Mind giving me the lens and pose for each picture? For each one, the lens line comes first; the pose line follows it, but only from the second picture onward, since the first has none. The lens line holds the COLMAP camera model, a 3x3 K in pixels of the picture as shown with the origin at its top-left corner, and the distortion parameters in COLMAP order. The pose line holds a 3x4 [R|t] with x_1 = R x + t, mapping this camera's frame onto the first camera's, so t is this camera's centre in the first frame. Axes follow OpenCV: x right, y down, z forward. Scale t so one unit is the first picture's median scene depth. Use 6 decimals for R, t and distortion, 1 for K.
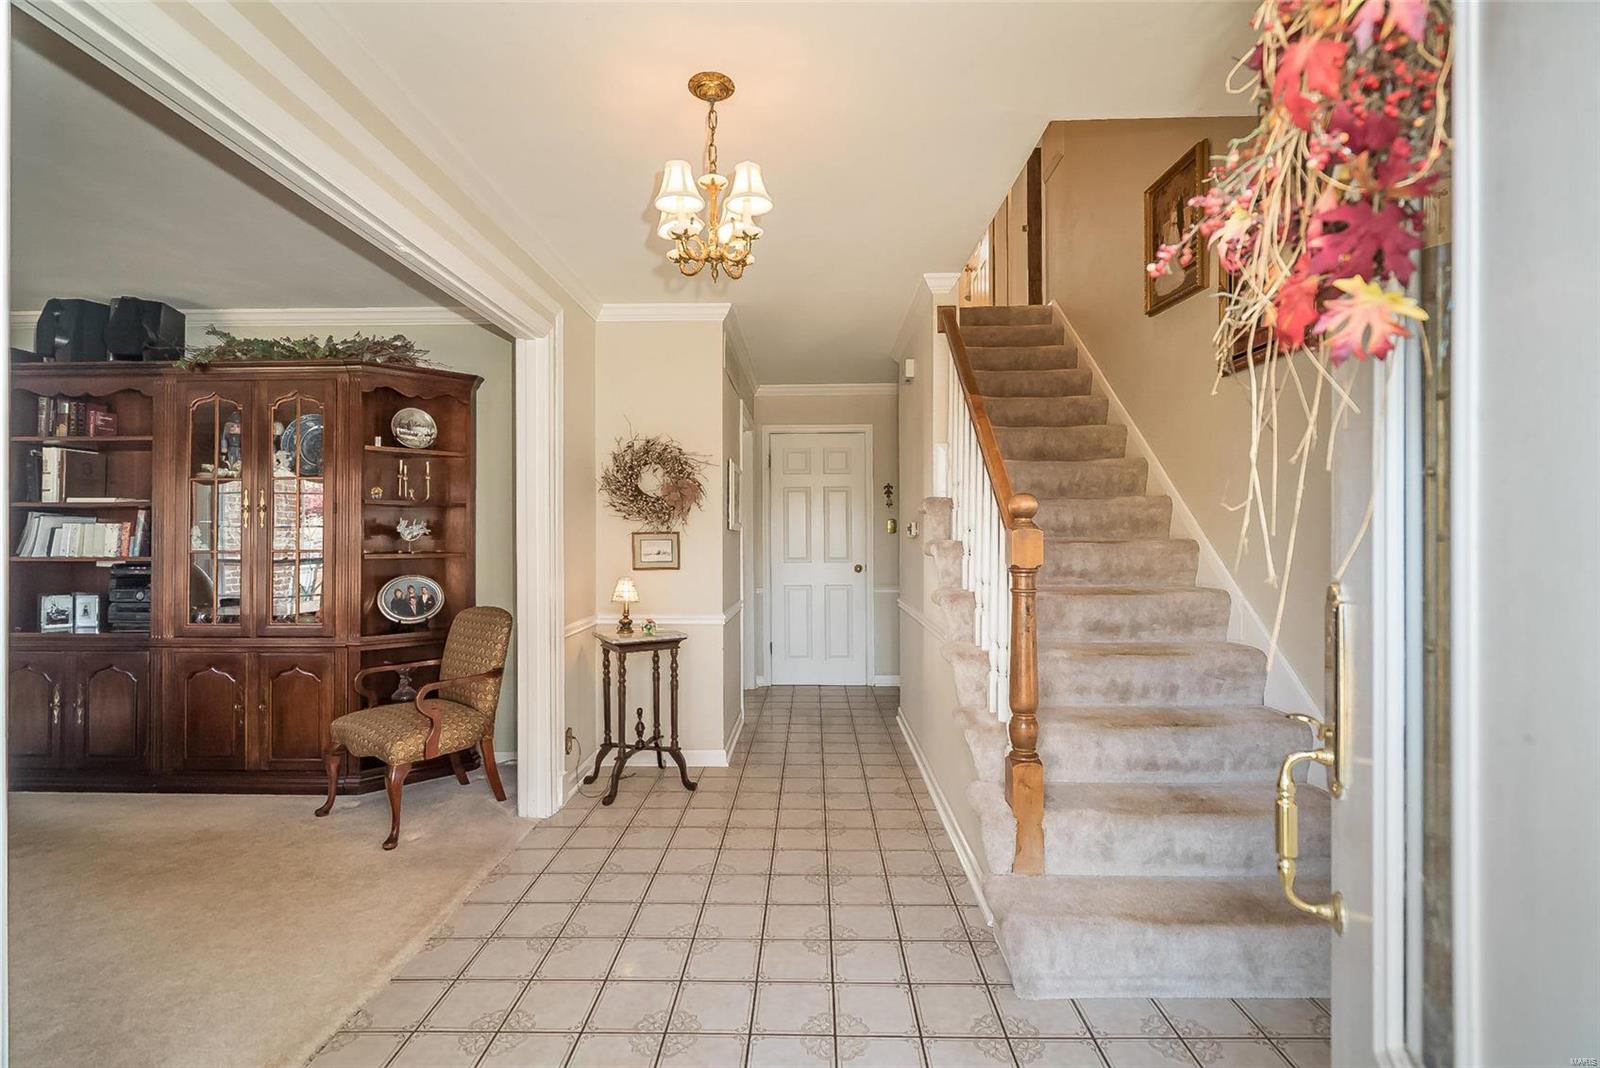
lens RADIAL K [[713.5, 0, 796.3], [0, 713.5, 534.4], [0, 0, 1]] dist [0.002169, 0.000476]
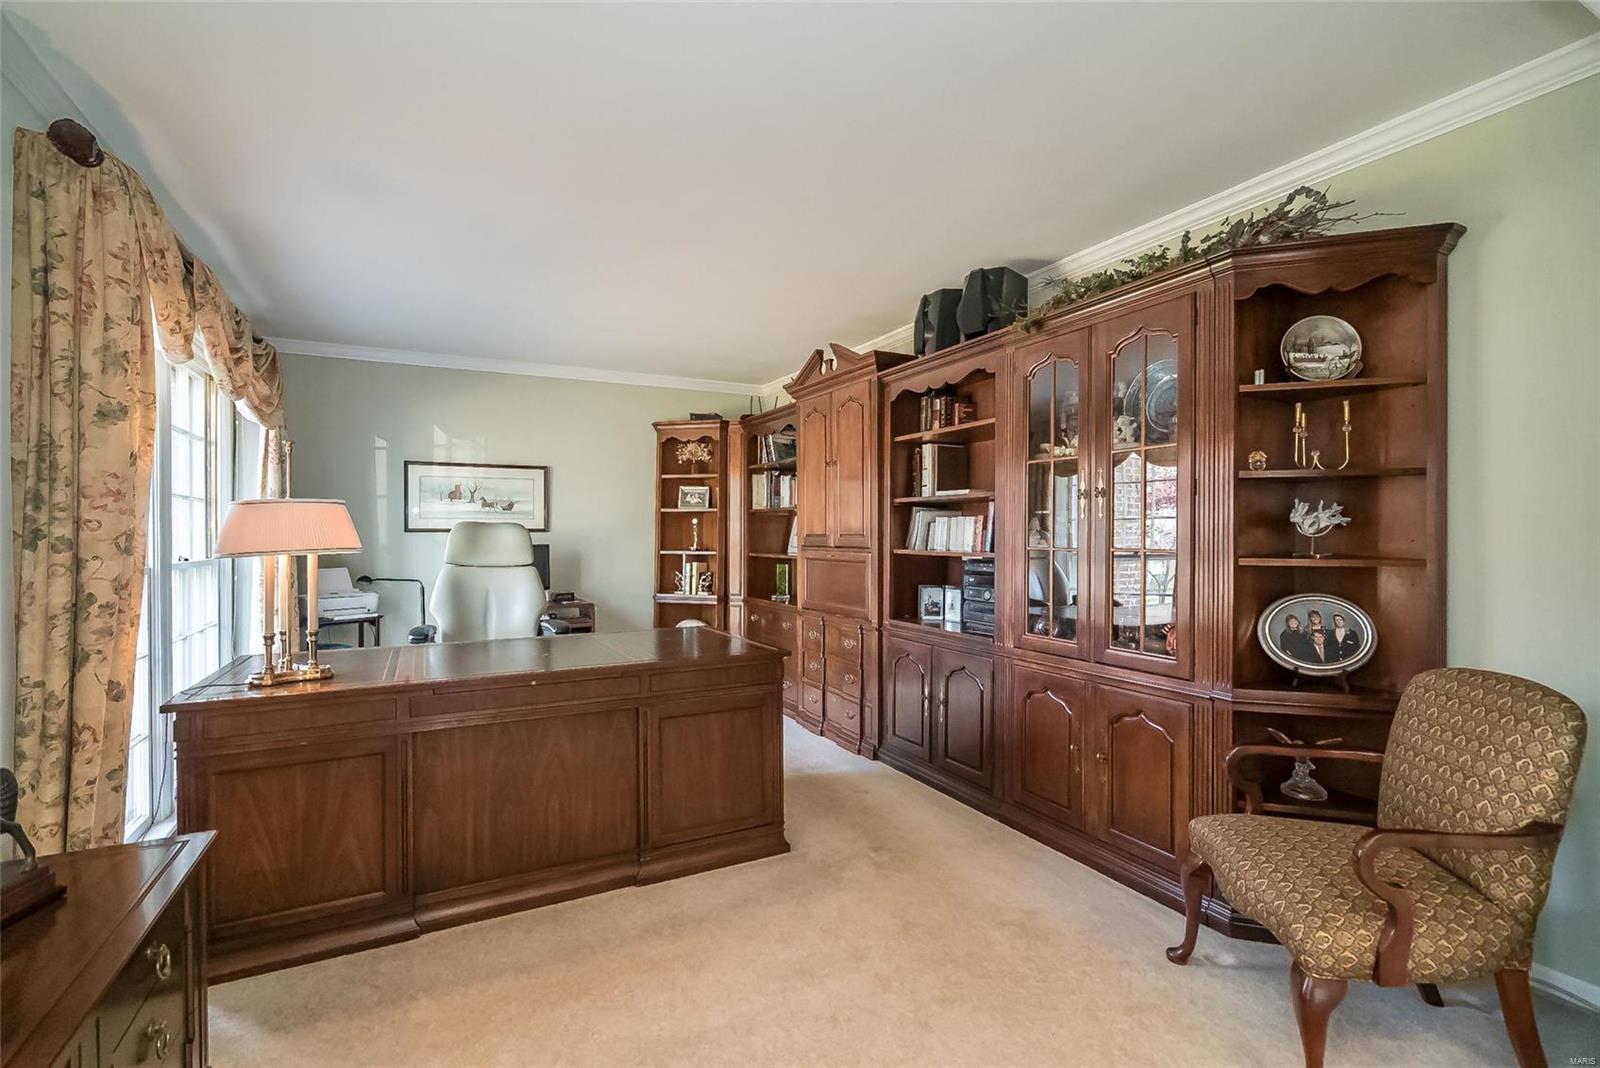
lens RADIAL K [[713.5, 0, 796.3], [0, 713.5, 534.4], [0, 0, 1]] dist [0.002169, 0.000476]
pose [[0.478199, 0.002949, -0.878246, -0.226803], [0.004825, 0.999970, 0.005985, 0.001436], [0.878238, -0.007100, 0.478171, 0.339387]]
